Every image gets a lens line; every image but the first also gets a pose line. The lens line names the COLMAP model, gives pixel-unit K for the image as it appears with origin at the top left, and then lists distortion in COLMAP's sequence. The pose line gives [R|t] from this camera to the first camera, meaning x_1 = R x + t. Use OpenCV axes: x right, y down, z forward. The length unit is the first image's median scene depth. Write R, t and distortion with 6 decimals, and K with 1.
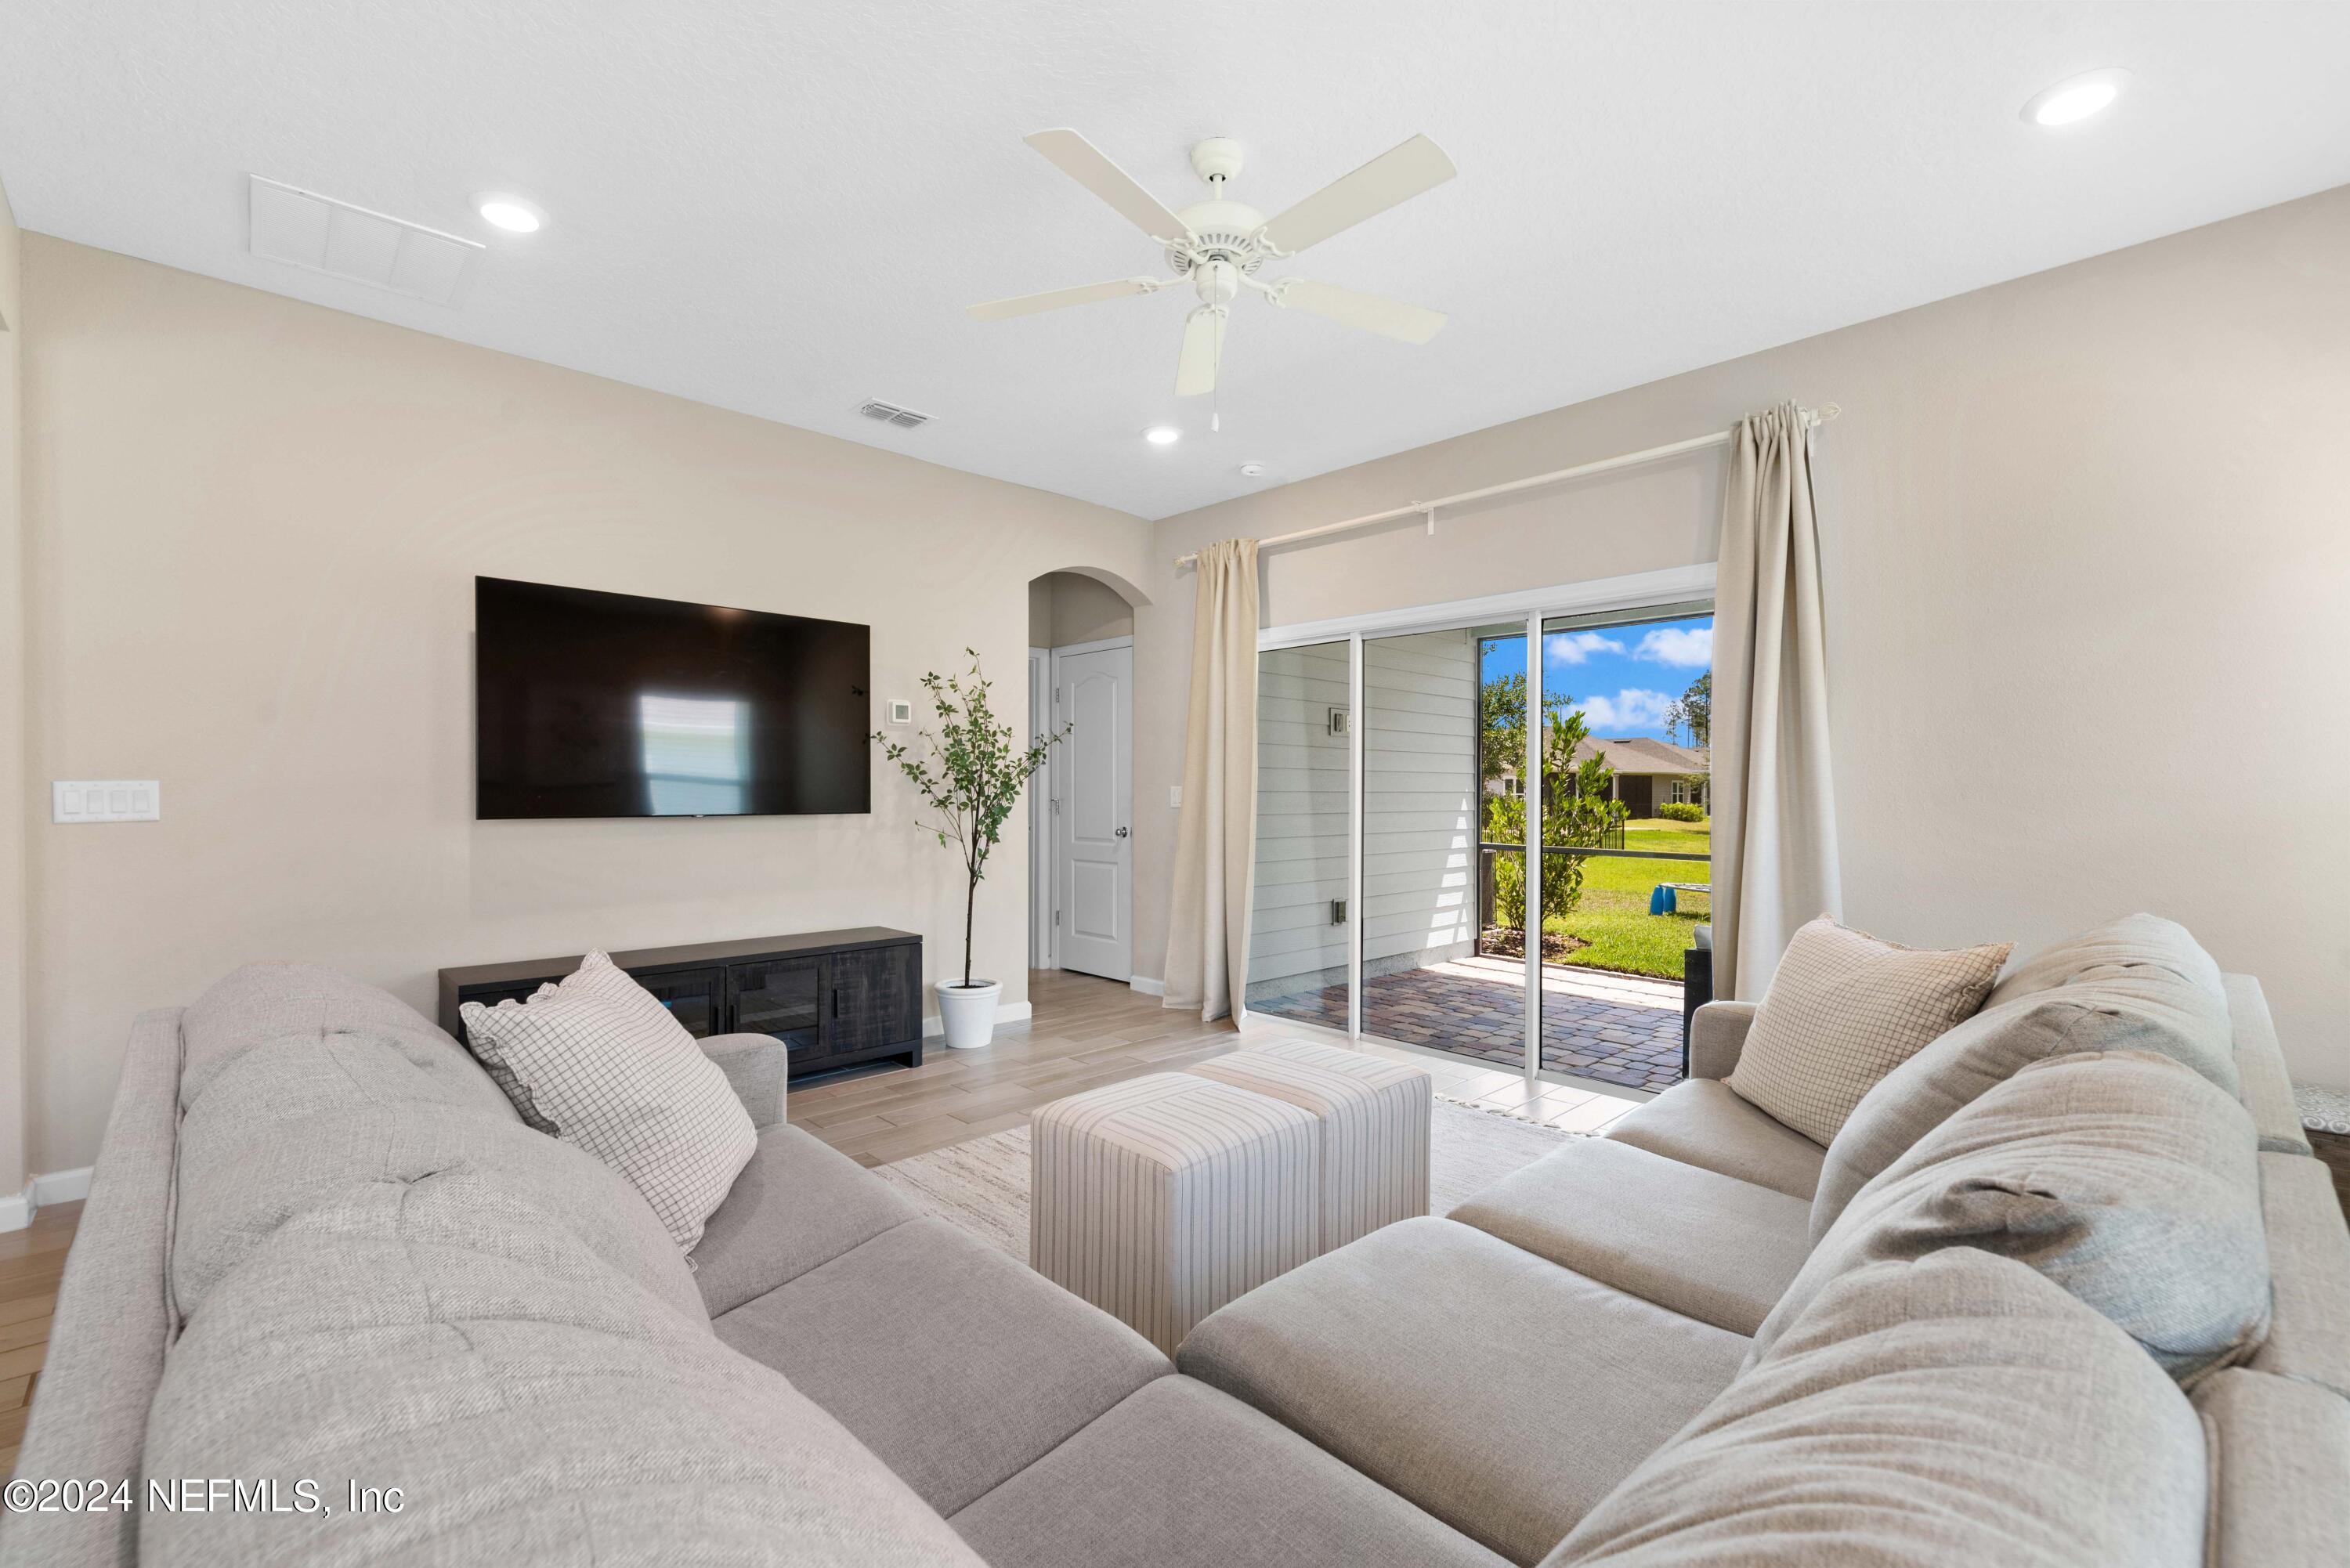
lens RADIAL K [[991.4, 0, 1137.1], [0, 991.4, 794.2], [0, 0, 1]] dist [0.001179, -0.000016]
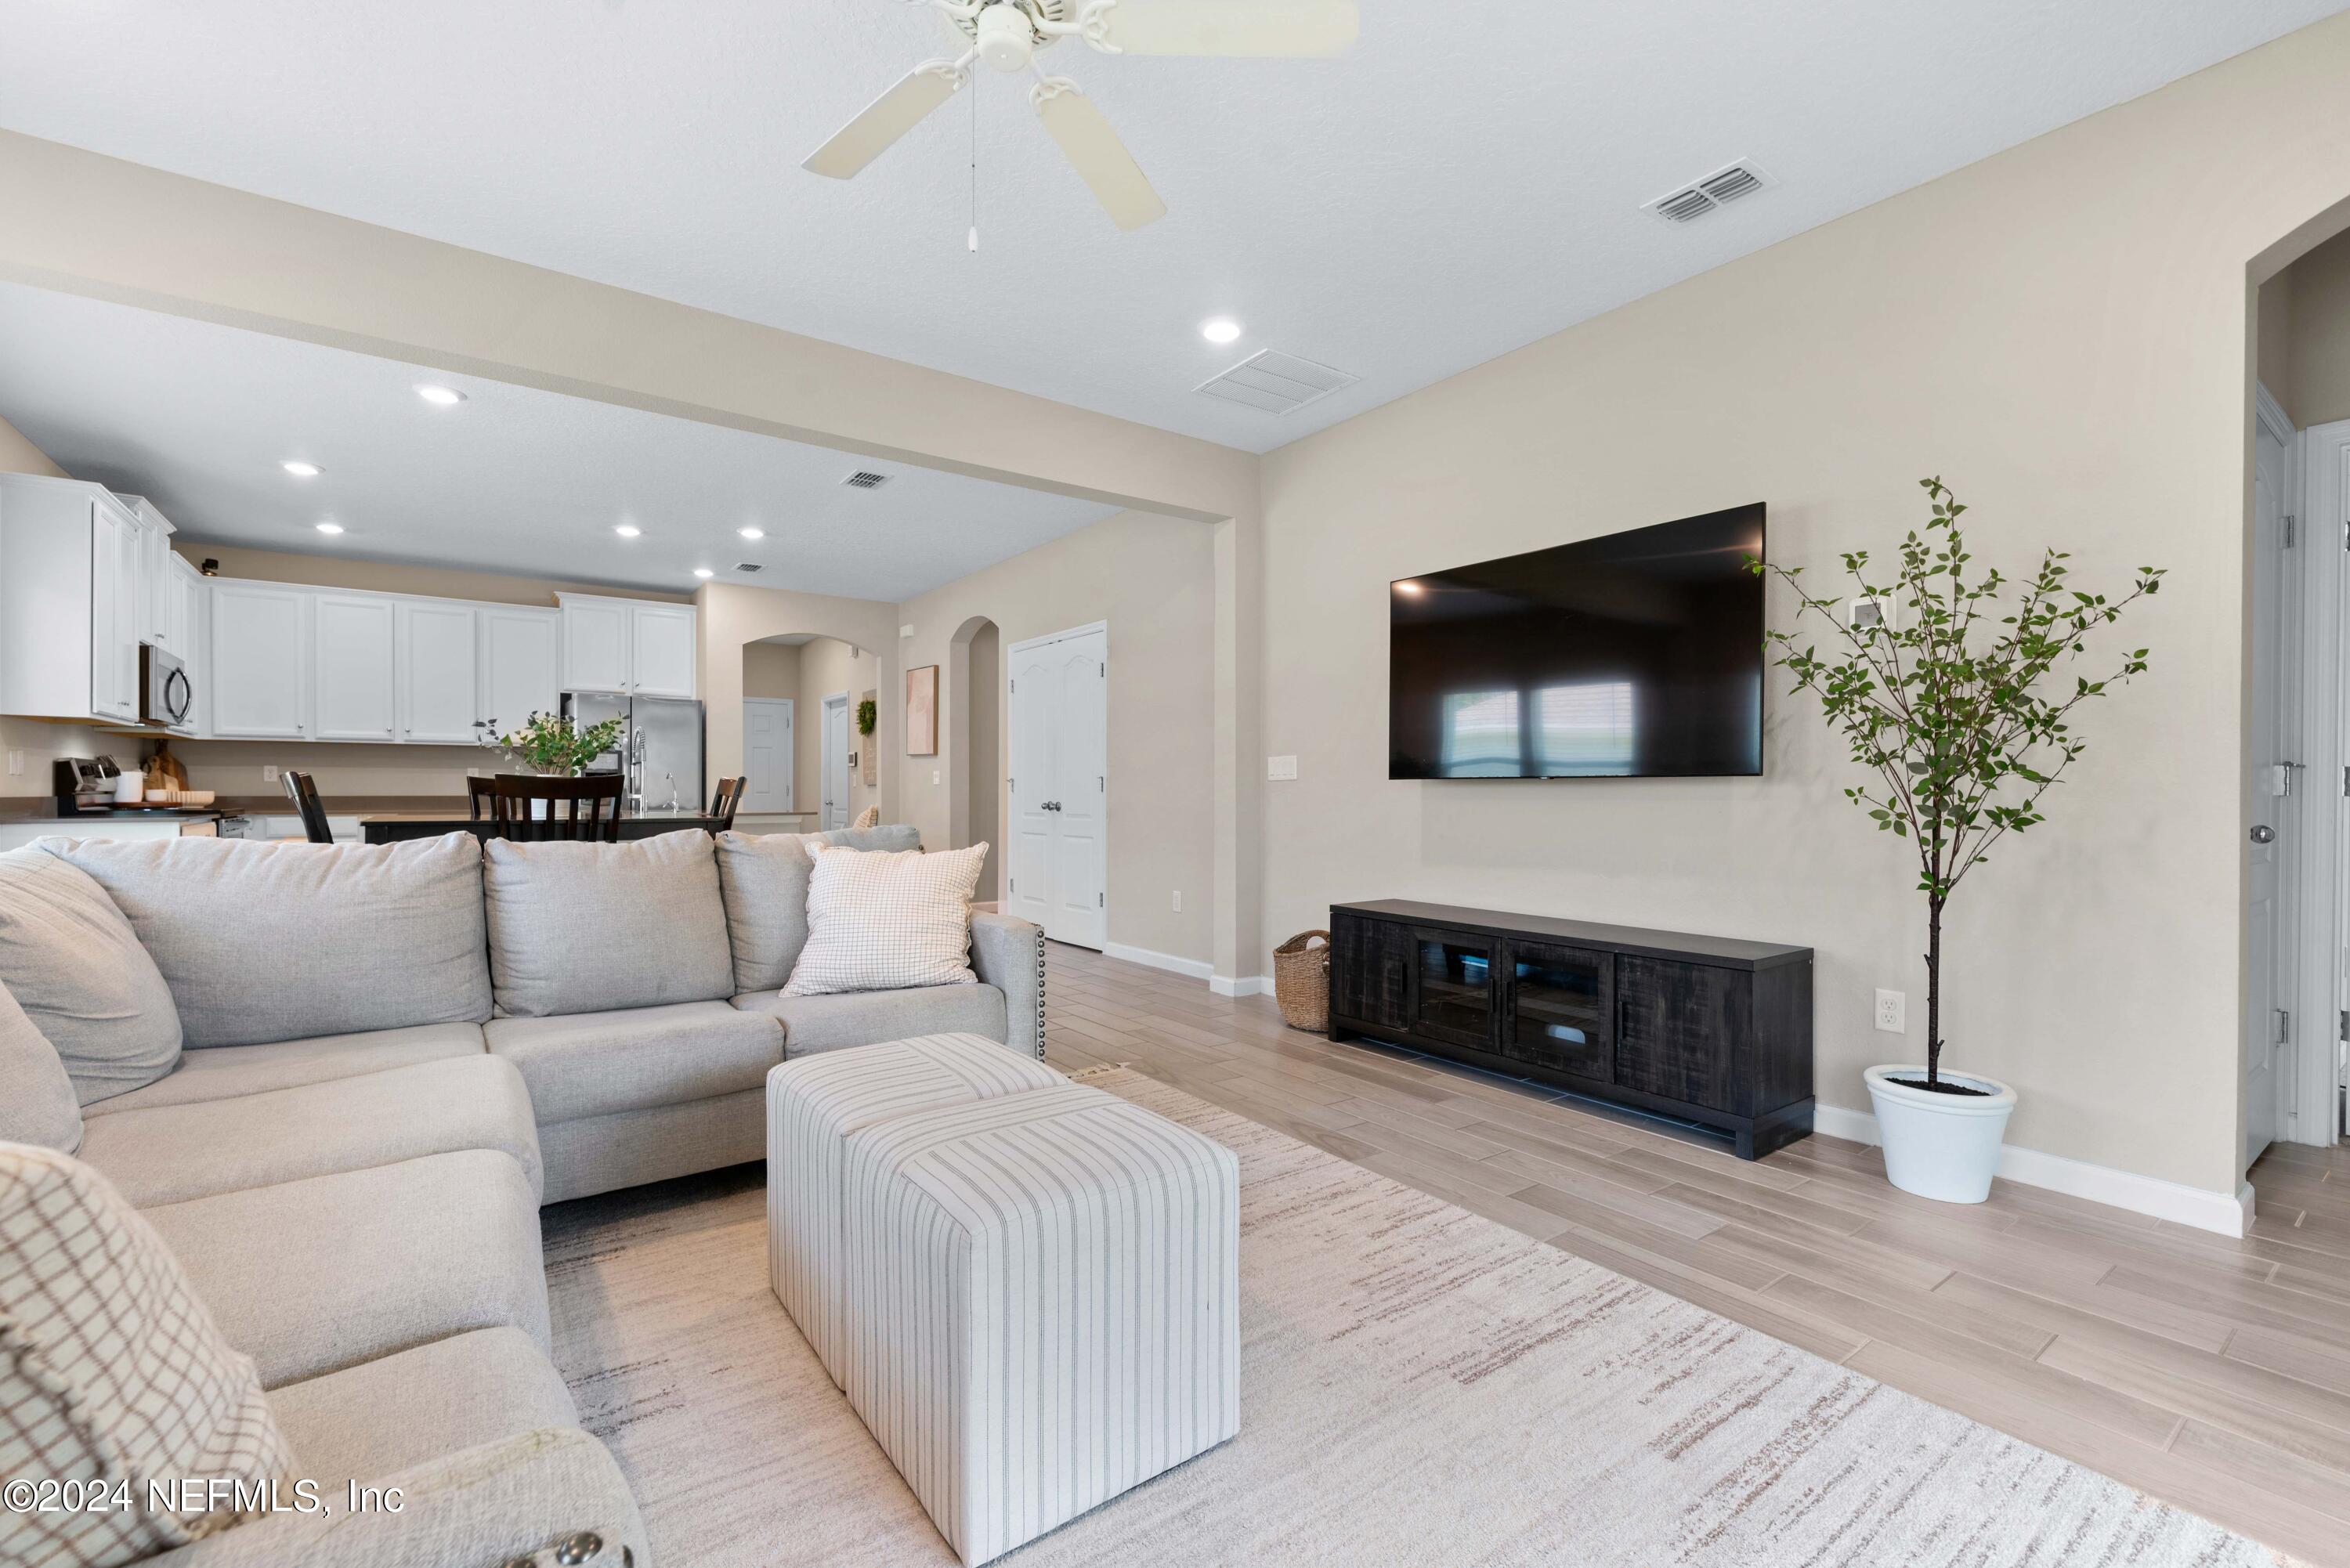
lens RADIAL K [[1002.6, 0, 1163.6], [0, 1002.6, 794.9], [0, 0, 1]] dist [-0.000354, 0.000288]
pose [[-0.112161, -0.001857, -0.993688, 0.468885], [-0.012209, 0.999925, -0.000490, 0.038675], [0.993615, 0.012077, -0.112176, 0.678259]]
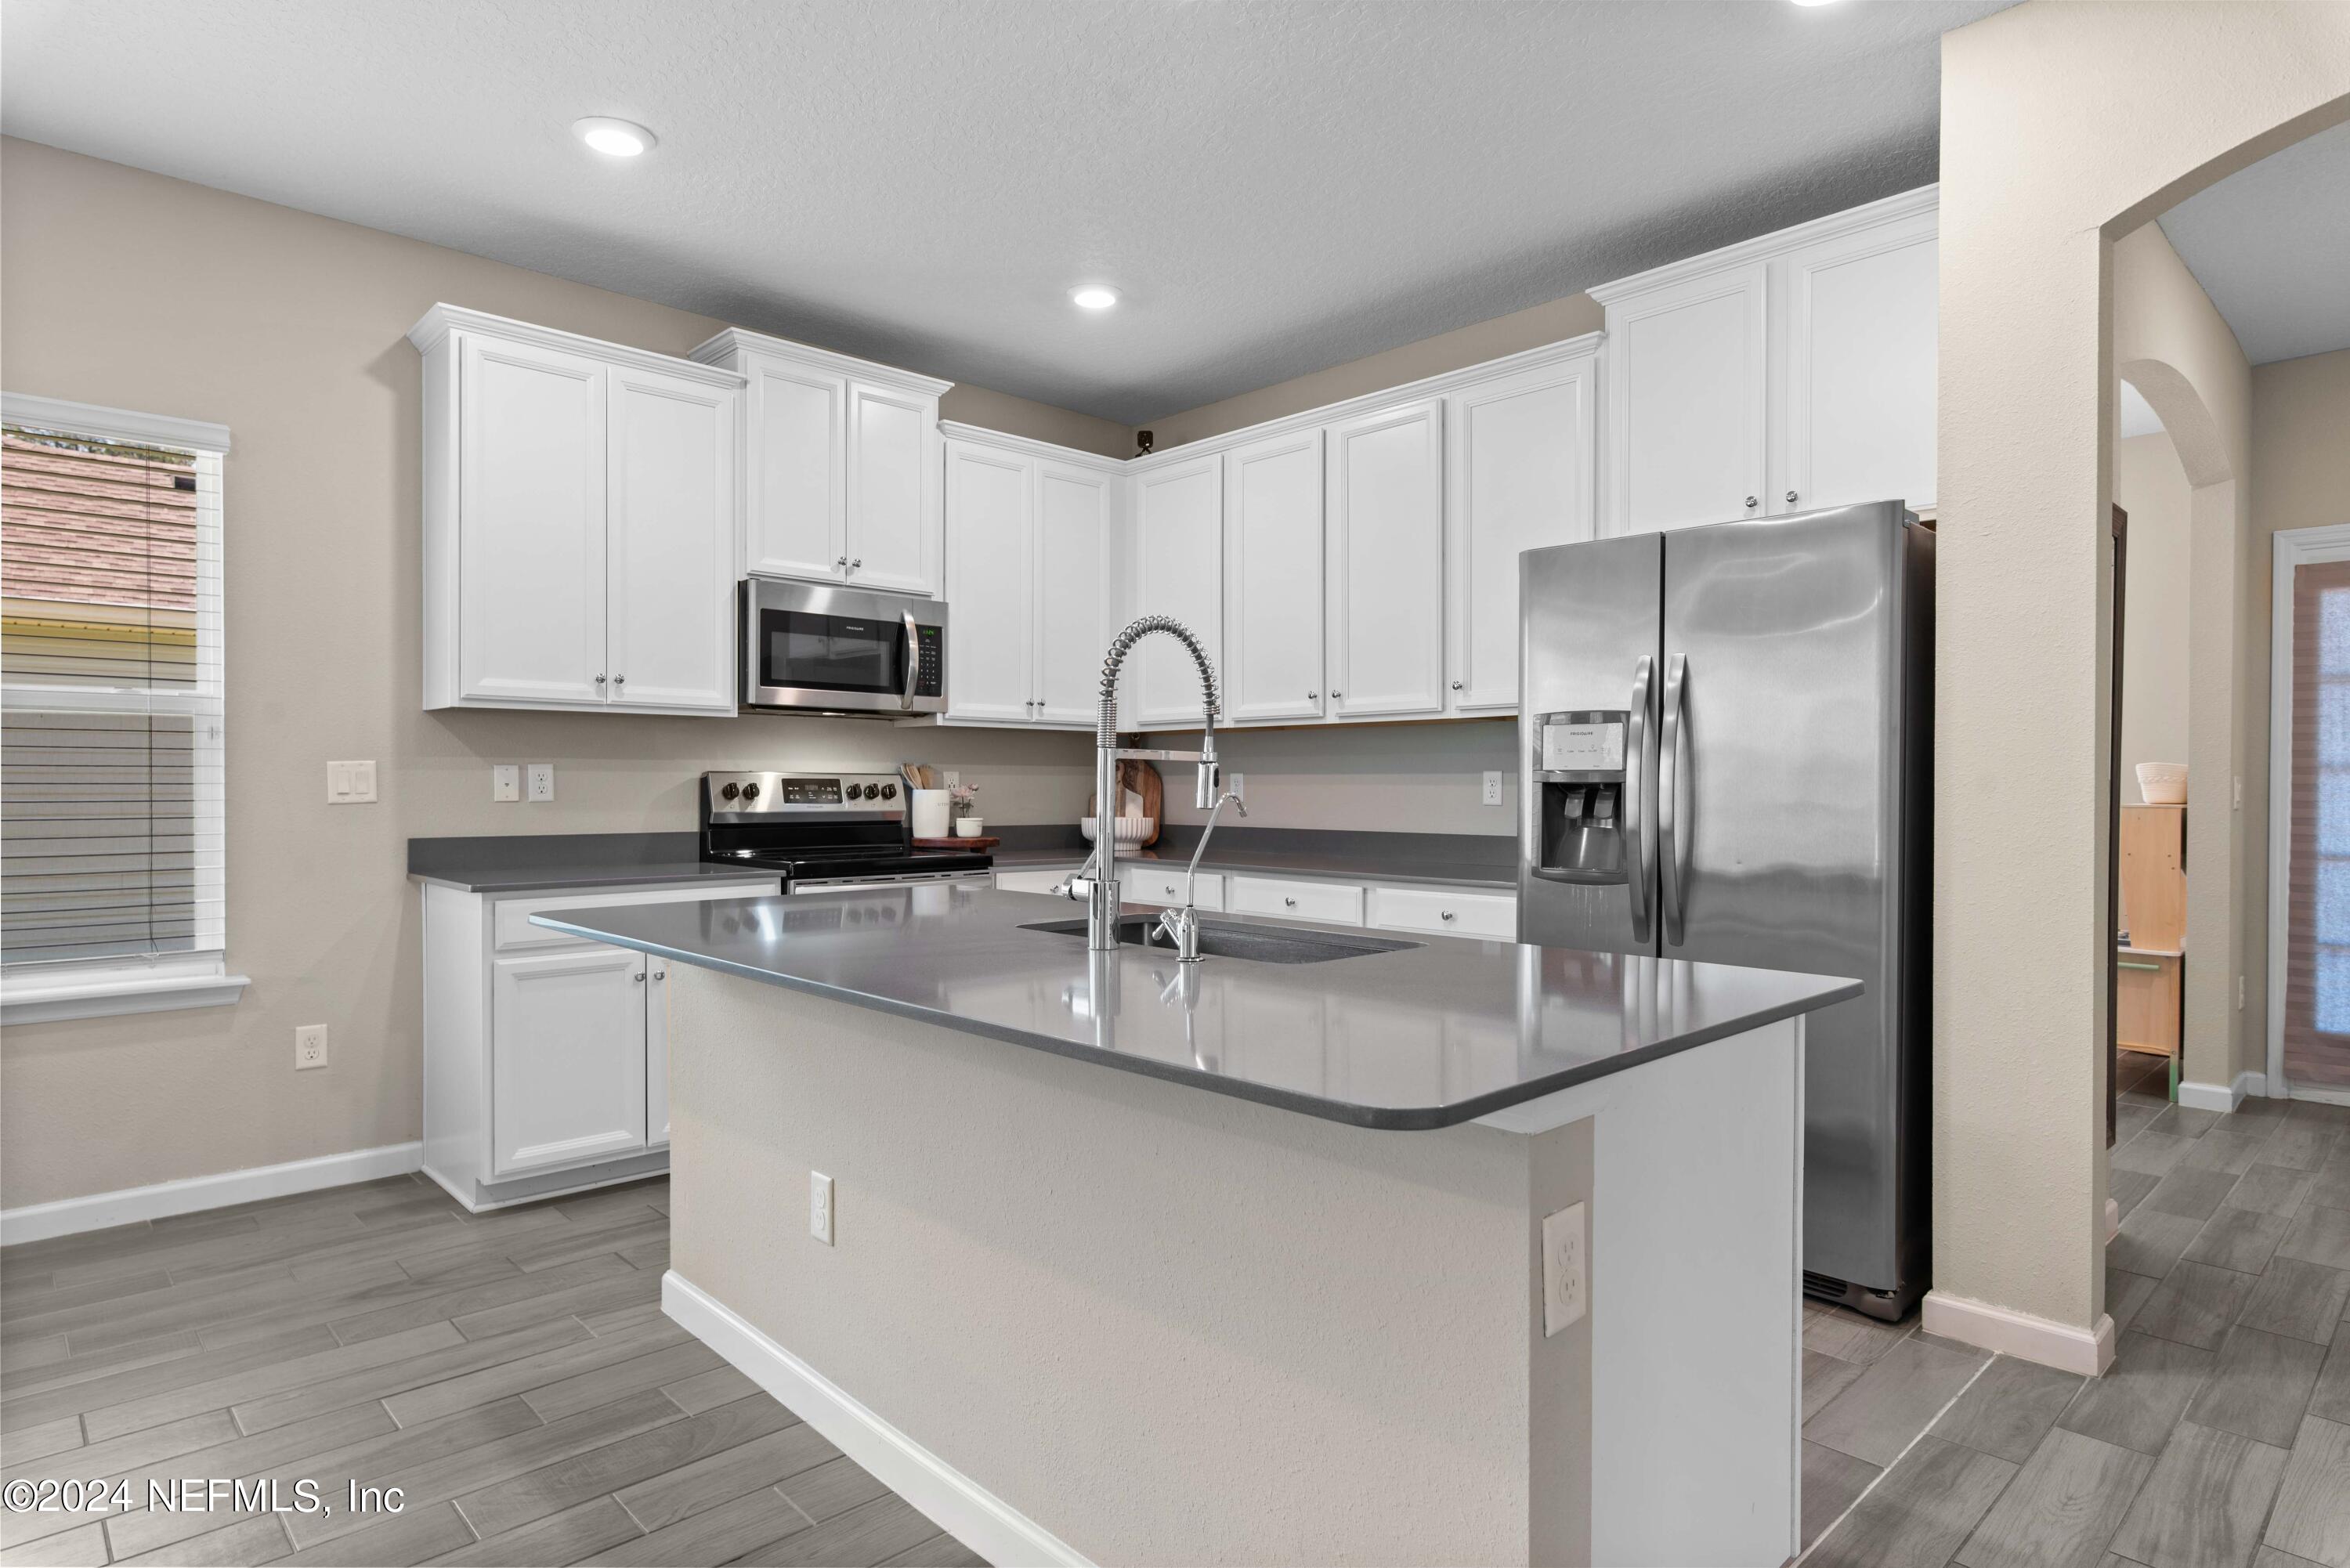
lens RADIAL K [[1284.2, 0, 1170.0], [0, 1284.2, 793.5], [0, 0, 1]] dist [0.003748, -0.000011]
pose [[-0.999783, -0.006490, -0.019803, -0.936042], [-0.006843, 0.999819, 0.017767, 0.005580], [0.019684, 0.017898, -0.999646, 0.228190]]
